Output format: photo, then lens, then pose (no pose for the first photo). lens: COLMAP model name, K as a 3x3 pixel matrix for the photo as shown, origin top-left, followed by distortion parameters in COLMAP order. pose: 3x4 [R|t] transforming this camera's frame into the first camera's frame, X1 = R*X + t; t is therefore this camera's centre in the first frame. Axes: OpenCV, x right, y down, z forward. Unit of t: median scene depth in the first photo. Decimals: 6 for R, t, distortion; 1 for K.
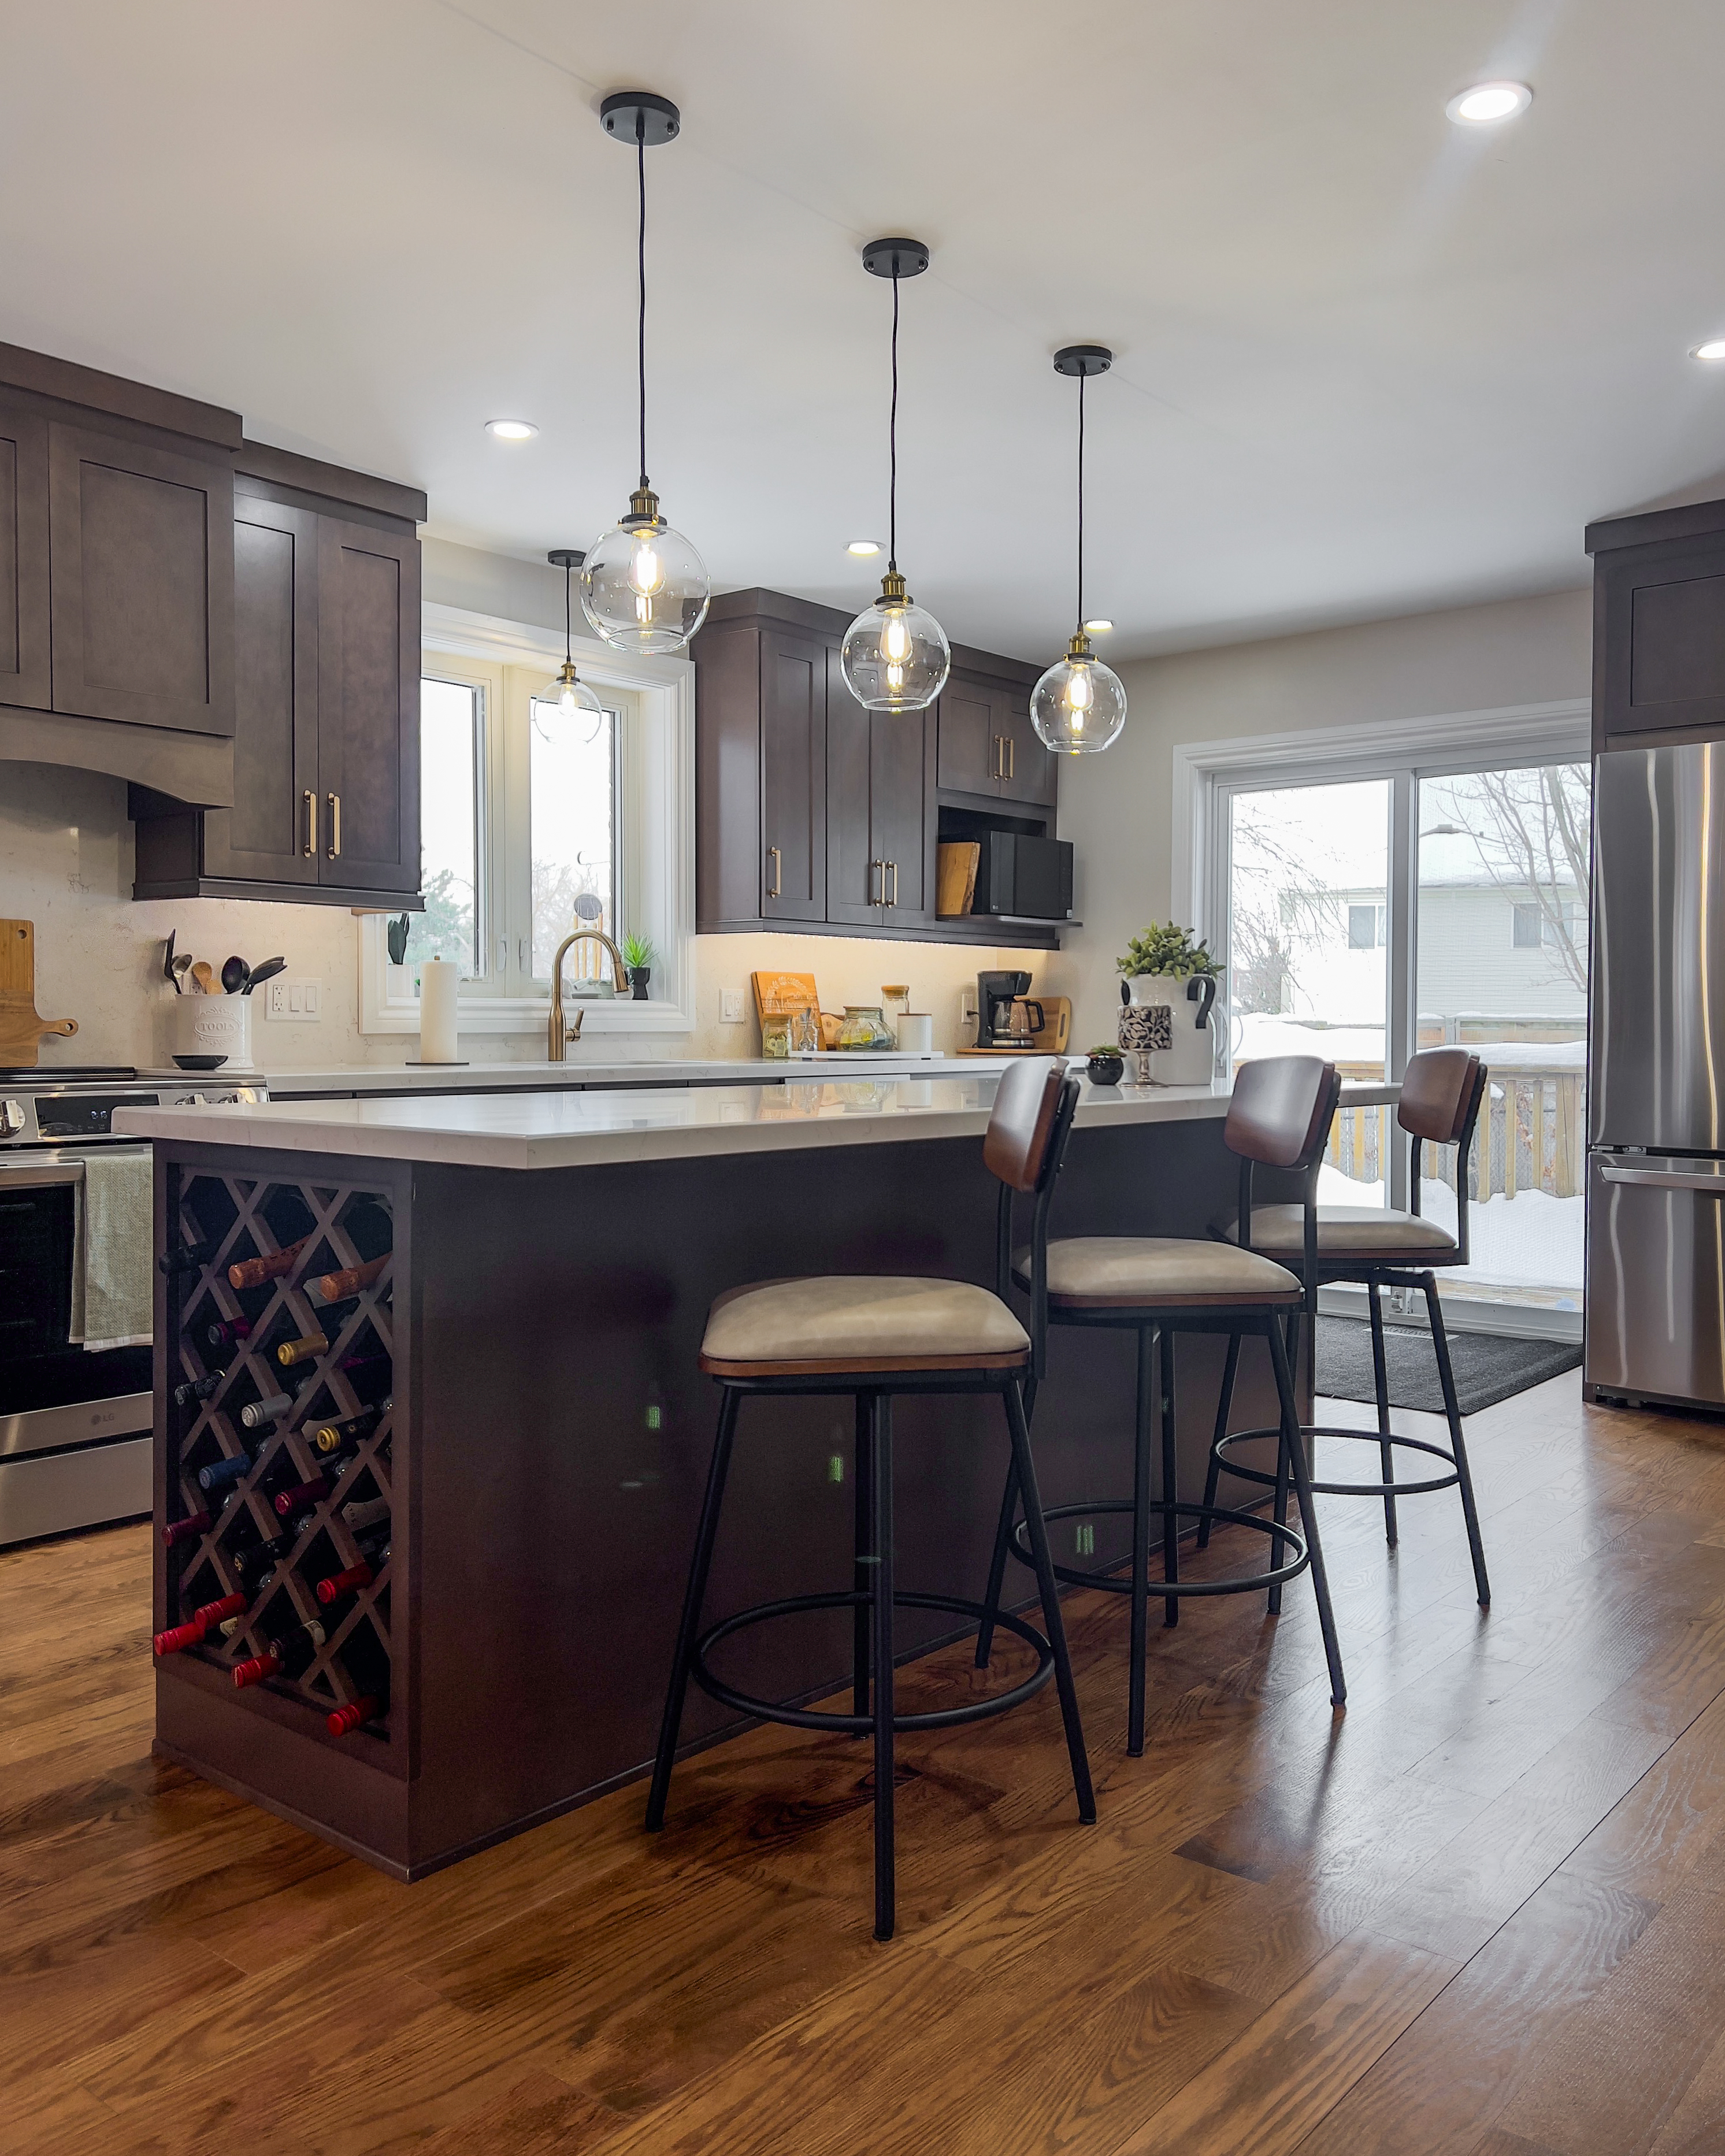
lens RADIAL K [[1741.0, 0, 885.8], [0, 1741.0, 1065.6], [0, 0, 1]] dist [0.129802, -0.268924]
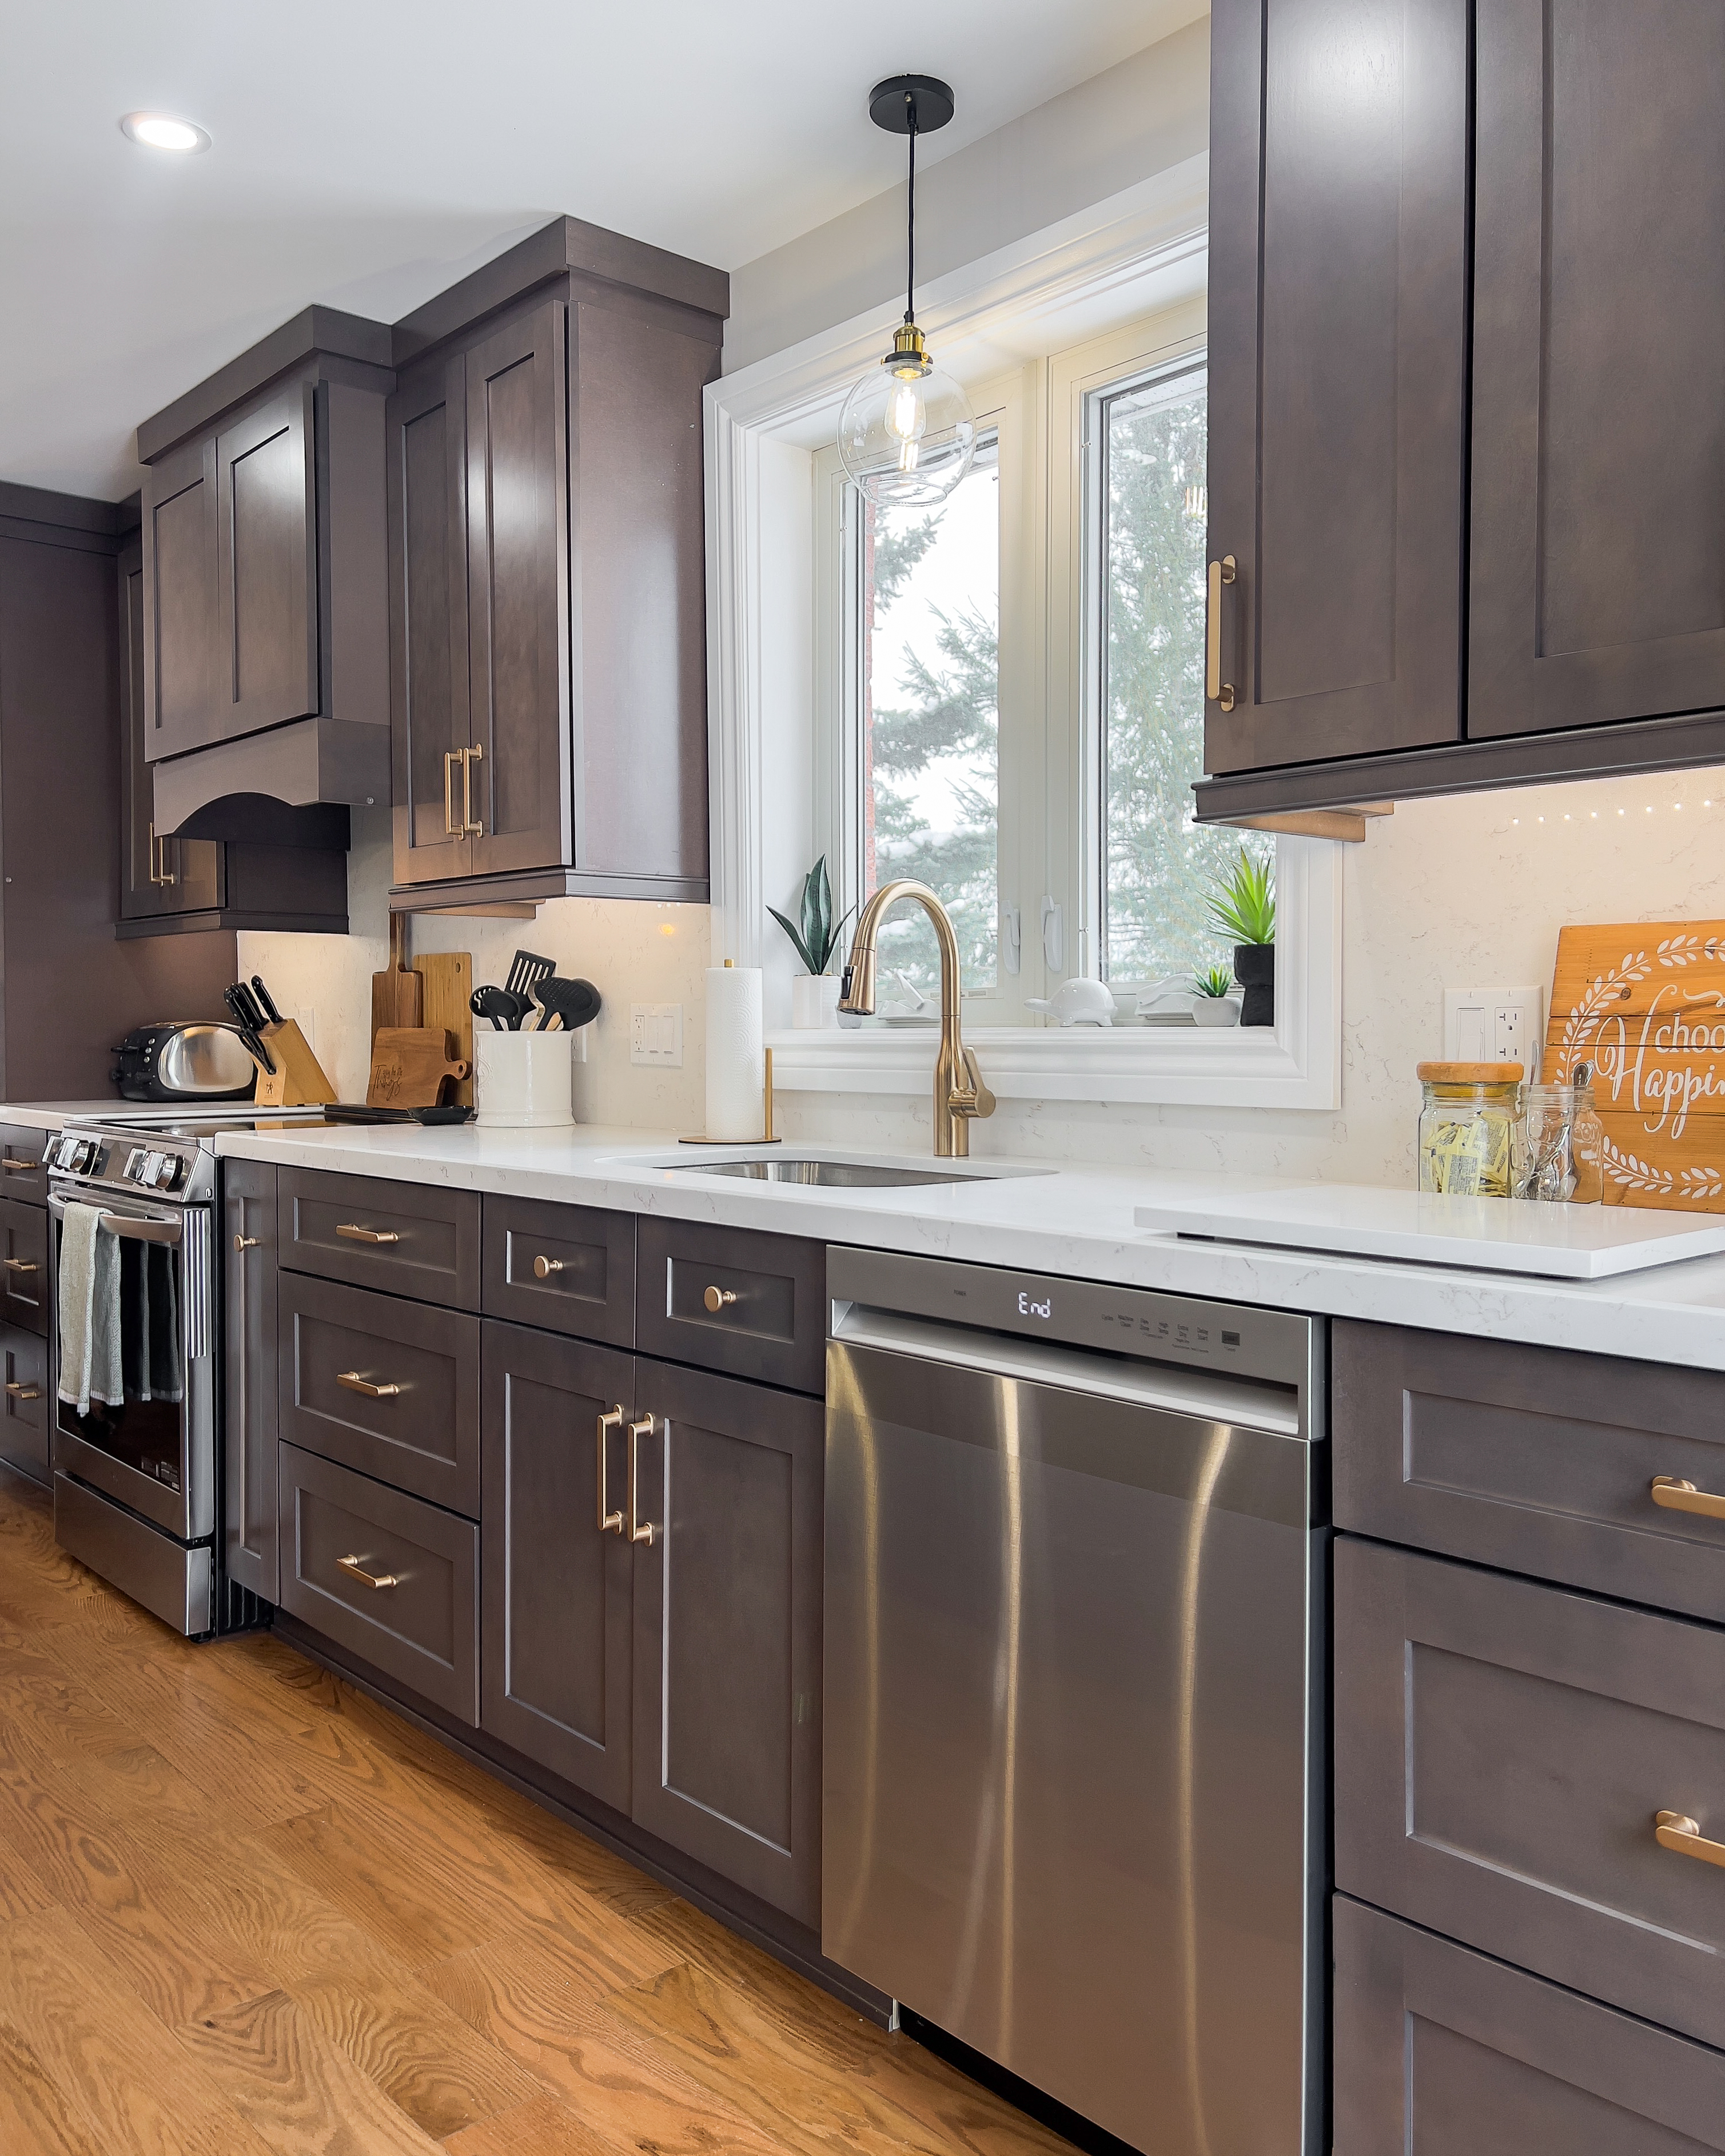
lens RADIAL K [[1740.9, 0, 881.6], [0, 1740.9, 1073.2], [0, 0, 1]] dist [0.059920, -0.069624]
pose [[-0.161089, 0.024786, -0.986629, 0.357254], [-0.020781, 0.999378, 0.028499, -0.047911], [0.986721, 0.025094, -0.160474, 1.304020]]
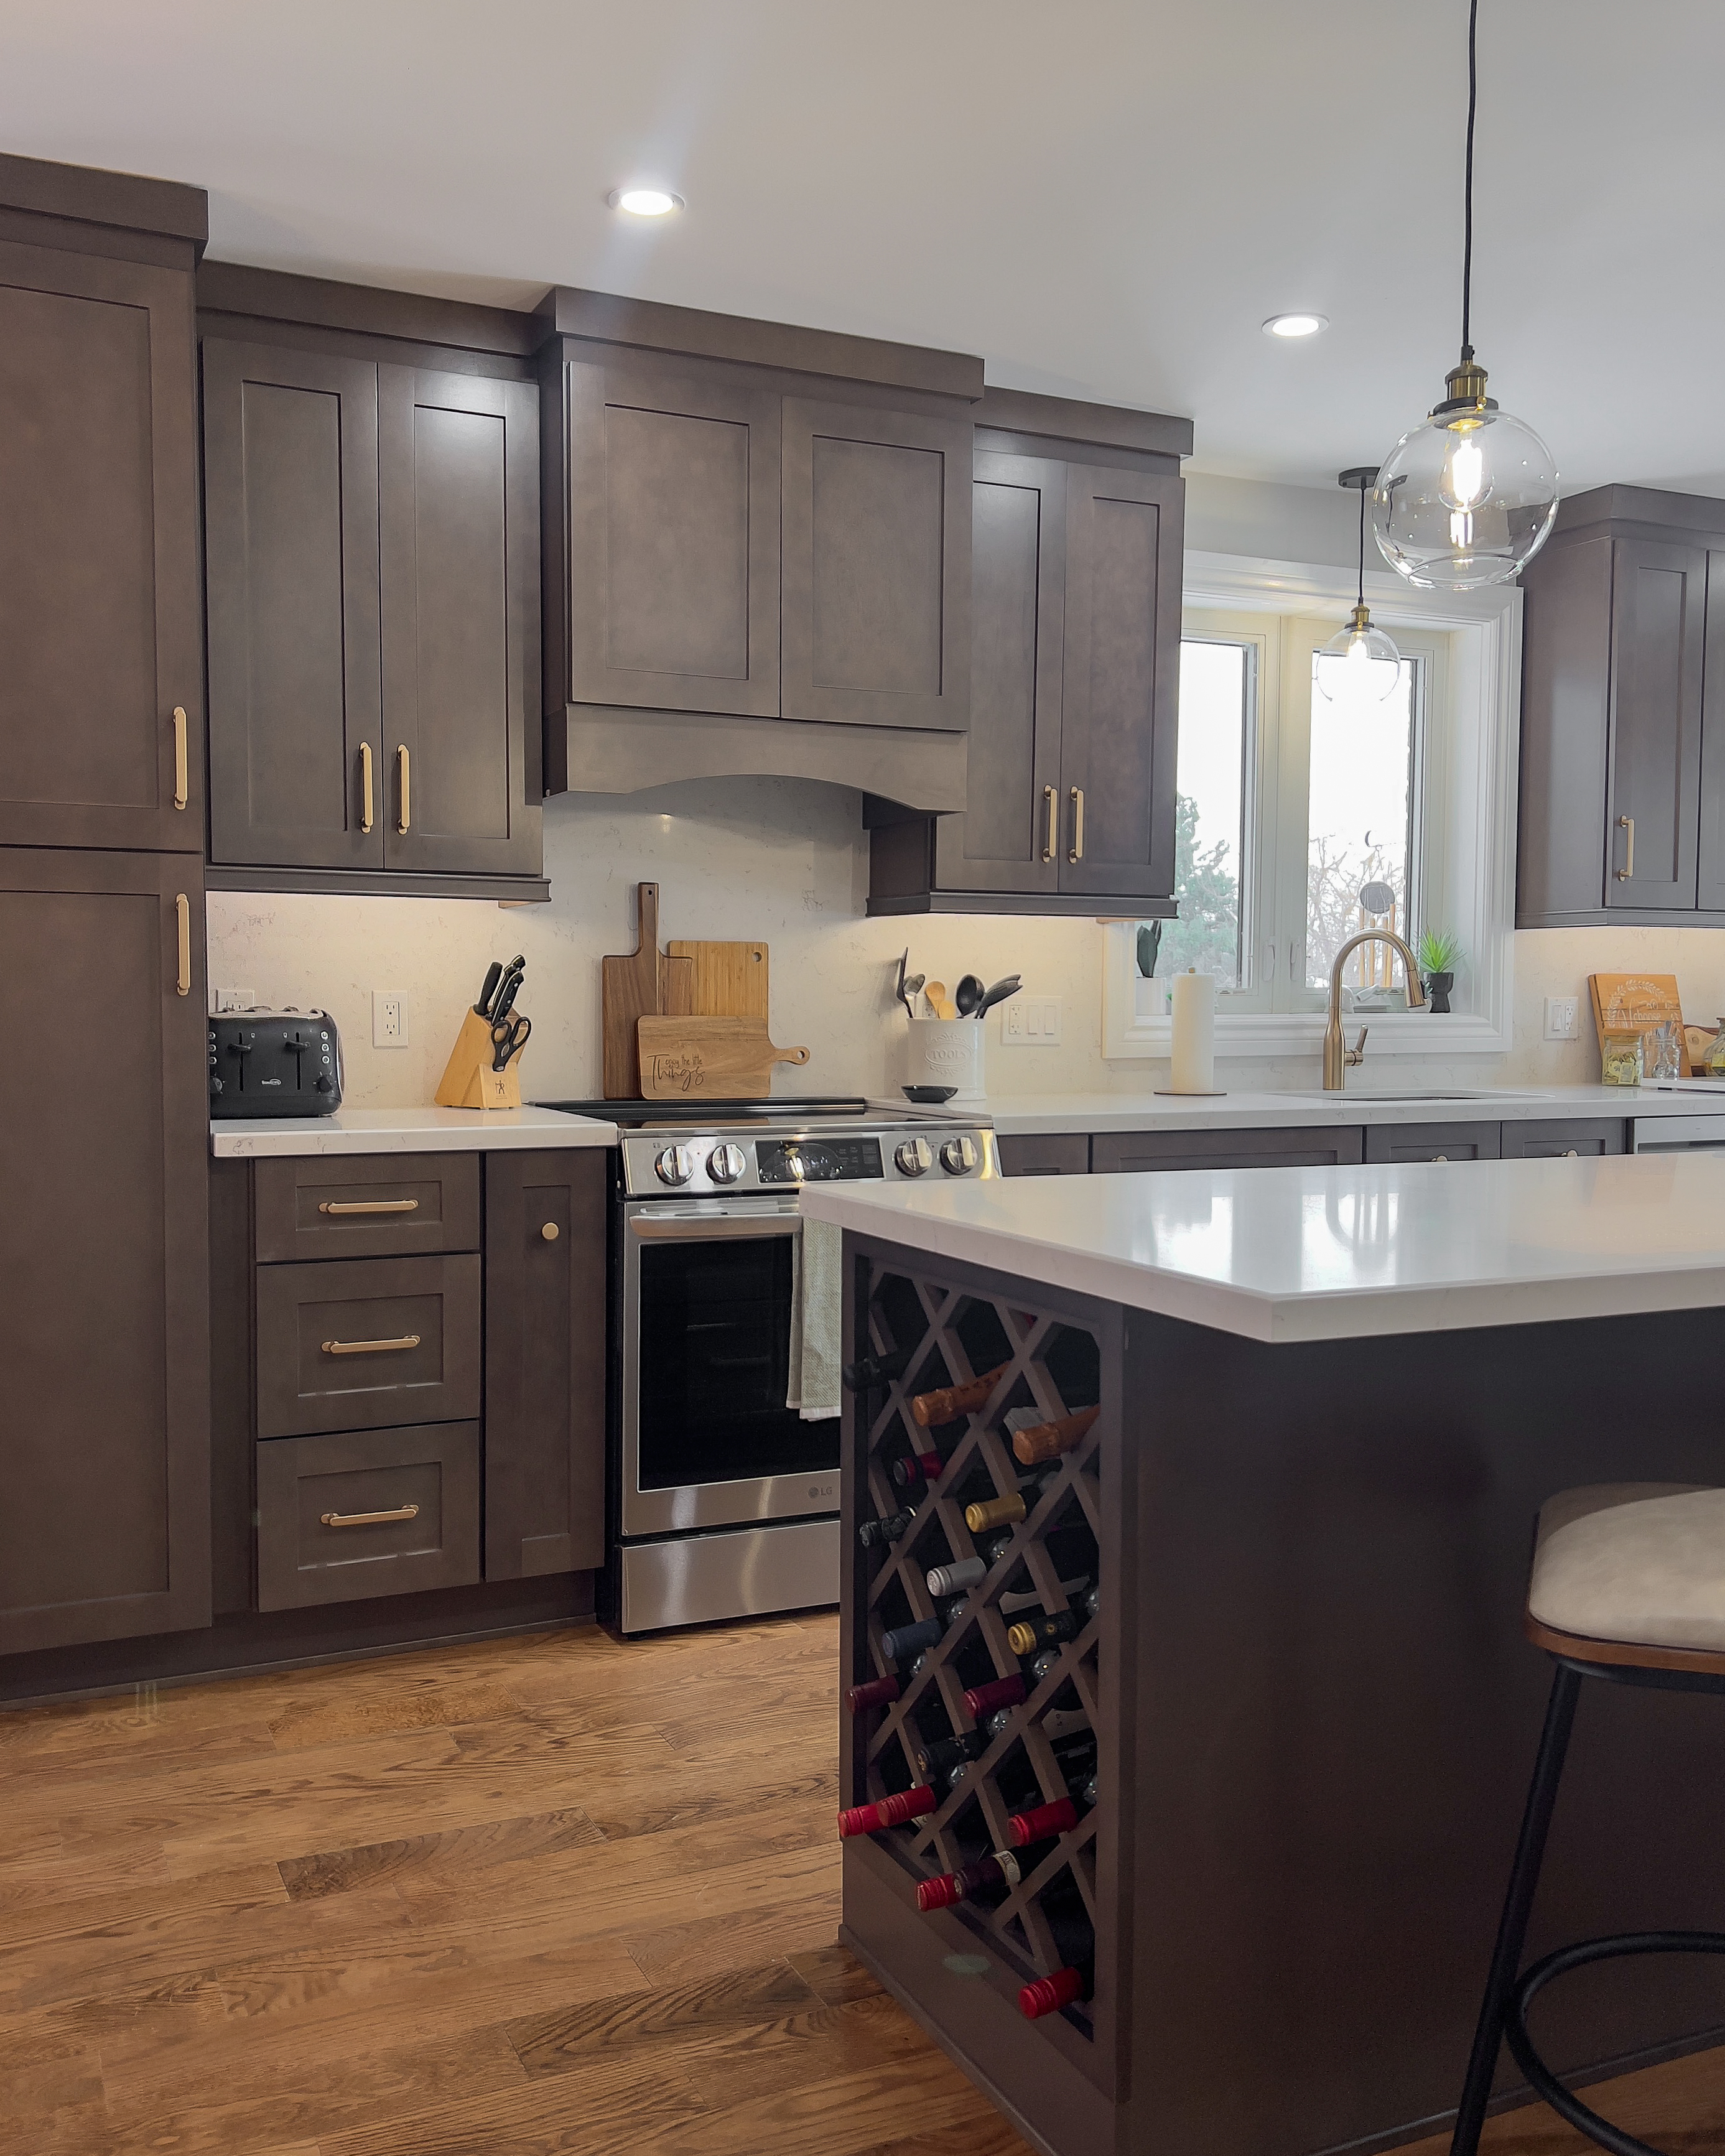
lens RADIAL K [[1880.0, 0, 820.8], [0, 1880.0, 1089.3], [0, 0, 1]] dist [0.114413, -0.224205]
pose [[0.898638, 0.020325, -0.438219, -0.015958], [-0.010261, 0.999627, 0.025321, -0.028075], [0.438570, -0.018258, 0.898512, 0.106434]]
